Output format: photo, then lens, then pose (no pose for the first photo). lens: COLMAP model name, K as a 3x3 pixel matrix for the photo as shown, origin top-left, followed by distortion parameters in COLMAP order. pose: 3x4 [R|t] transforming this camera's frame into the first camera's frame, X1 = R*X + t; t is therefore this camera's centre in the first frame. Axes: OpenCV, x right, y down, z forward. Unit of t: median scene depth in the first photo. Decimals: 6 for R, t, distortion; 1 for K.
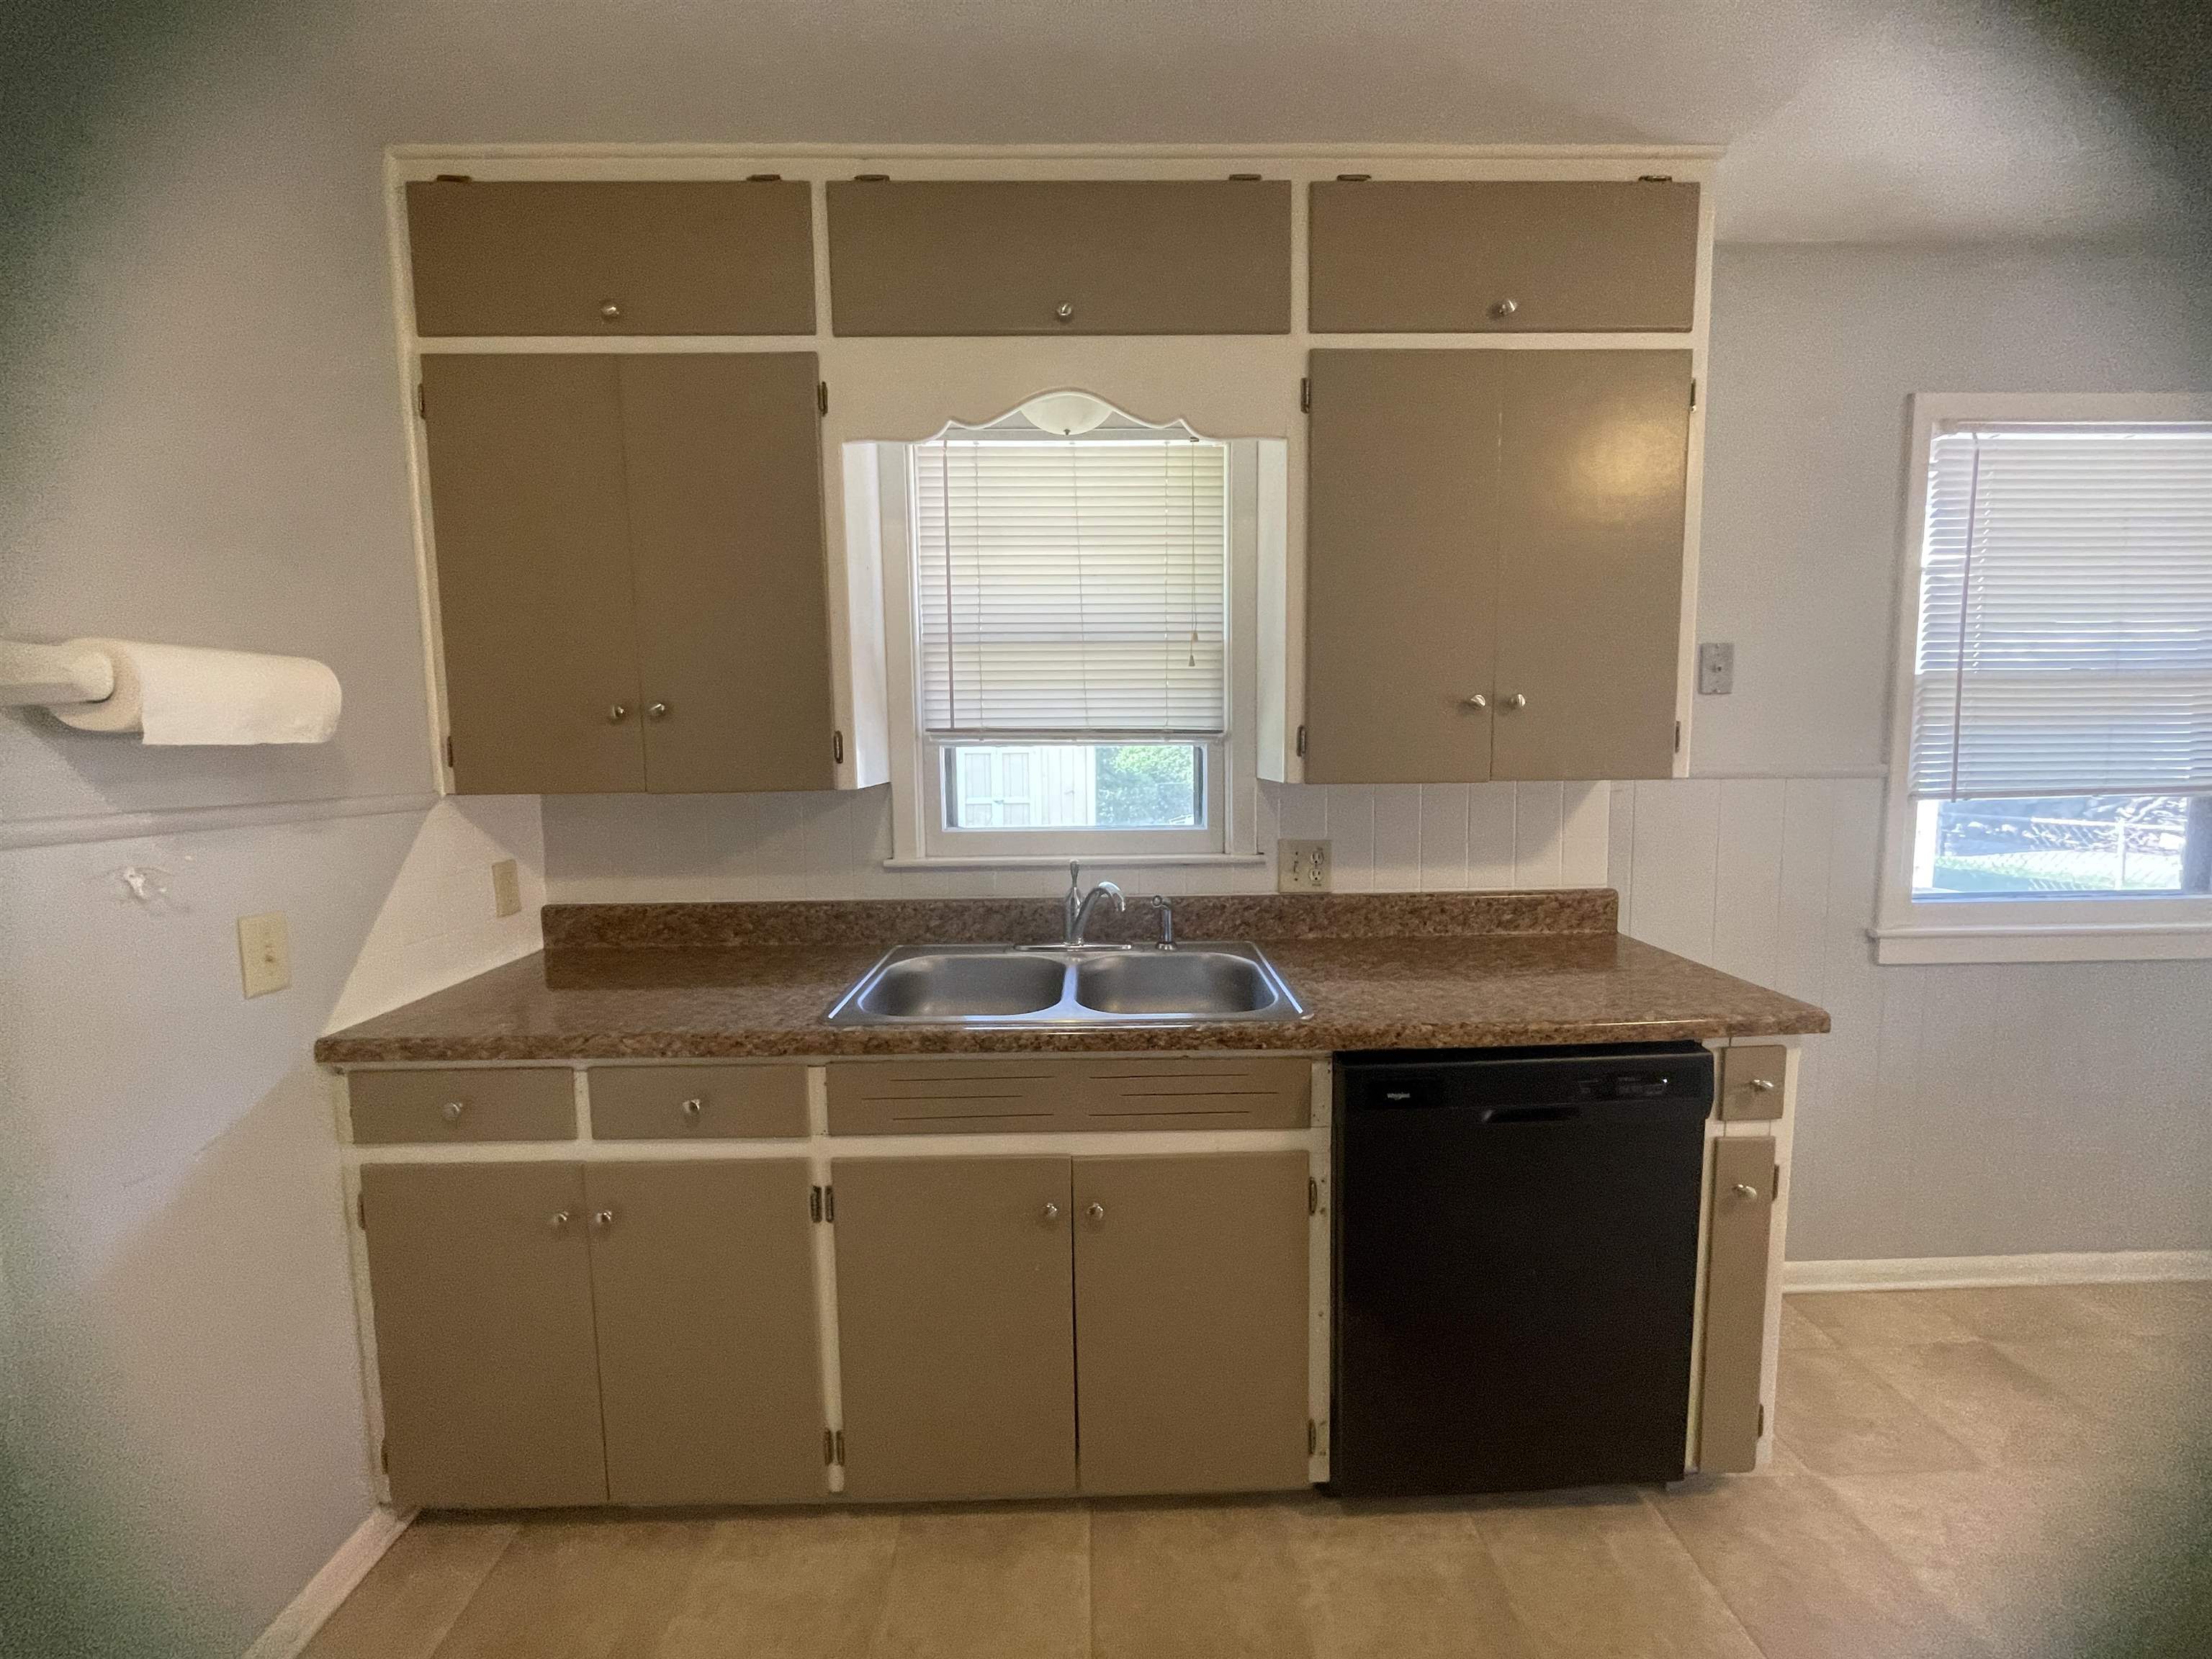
lens RADIAL K [[896.6, 0, 1108.3], [0, 896.6, 826.6], [0, 0, 1]] dist [-0.000678, -0.001489]
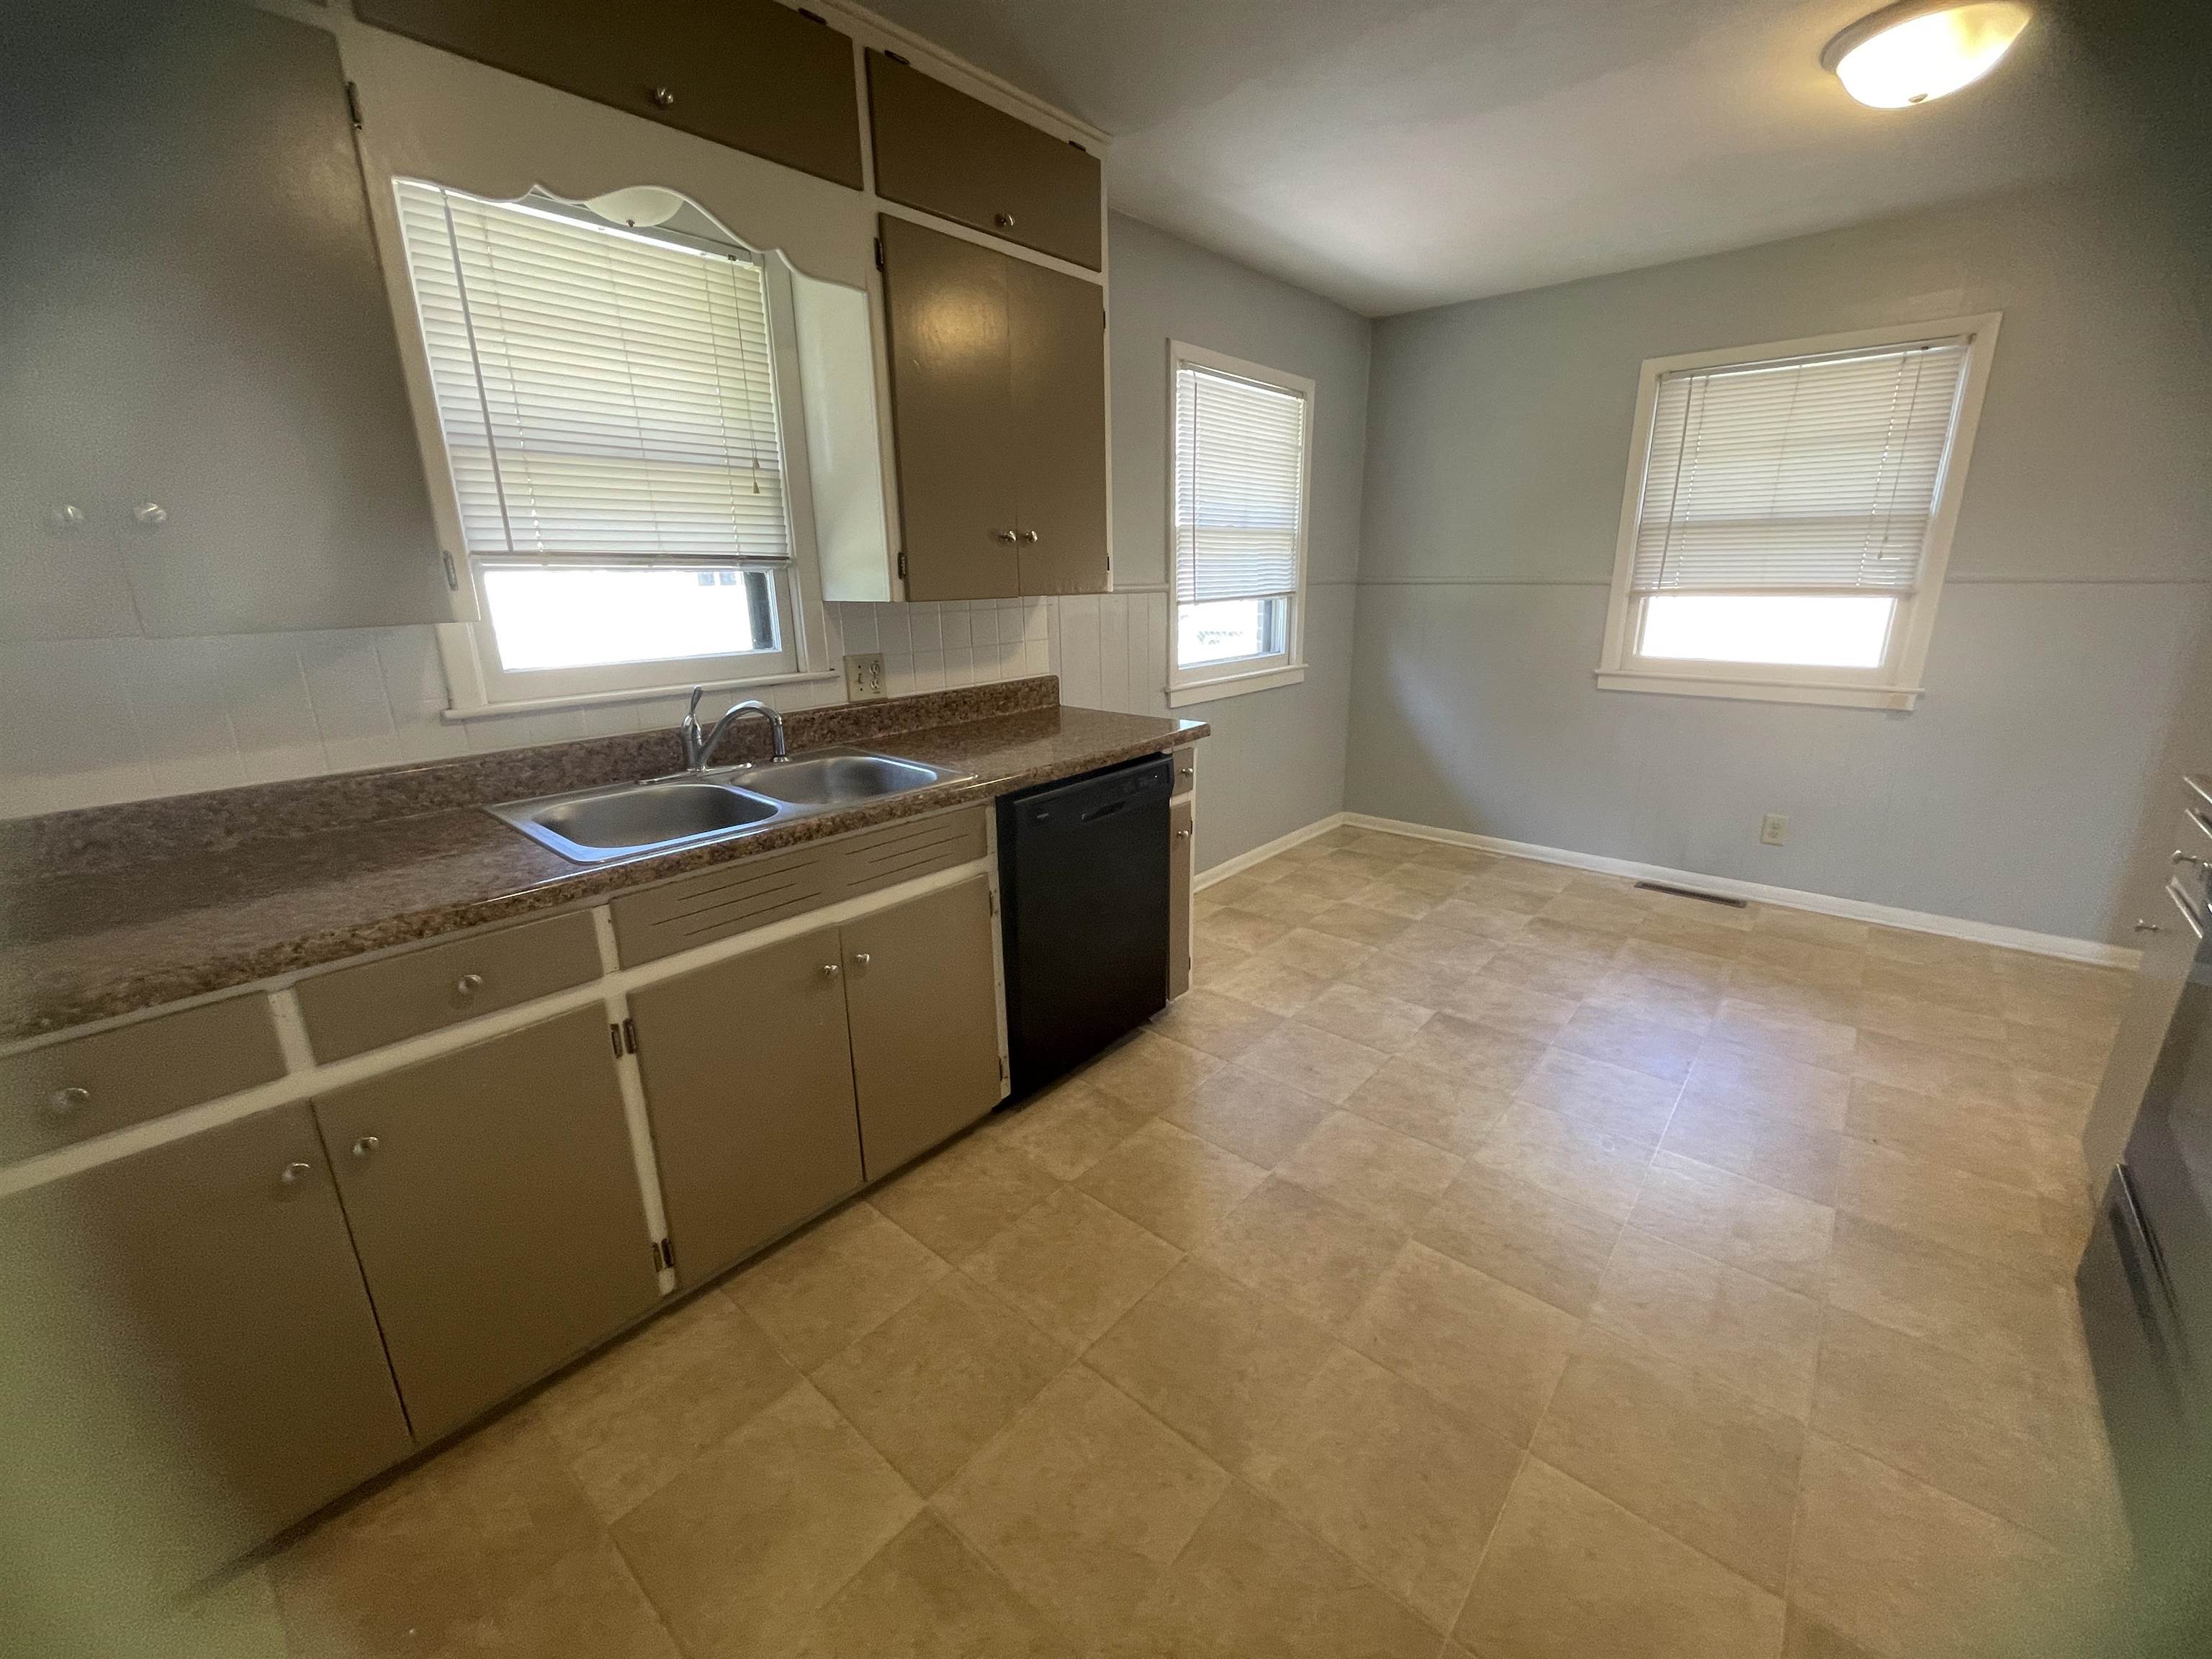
lens RADIAL K [[896.6, 0, 1087.6], [0, 896.6, 823.6], [0, 0, 1]] dist [-0.000678, -0.001489]
pose [[0.679437, -0.198198, 0.706458, -0.545336], [0.077957, 0.976876, 0.199089, 0.024019], [-0.729581, -0.080195, 0.679176, -0.034049]]
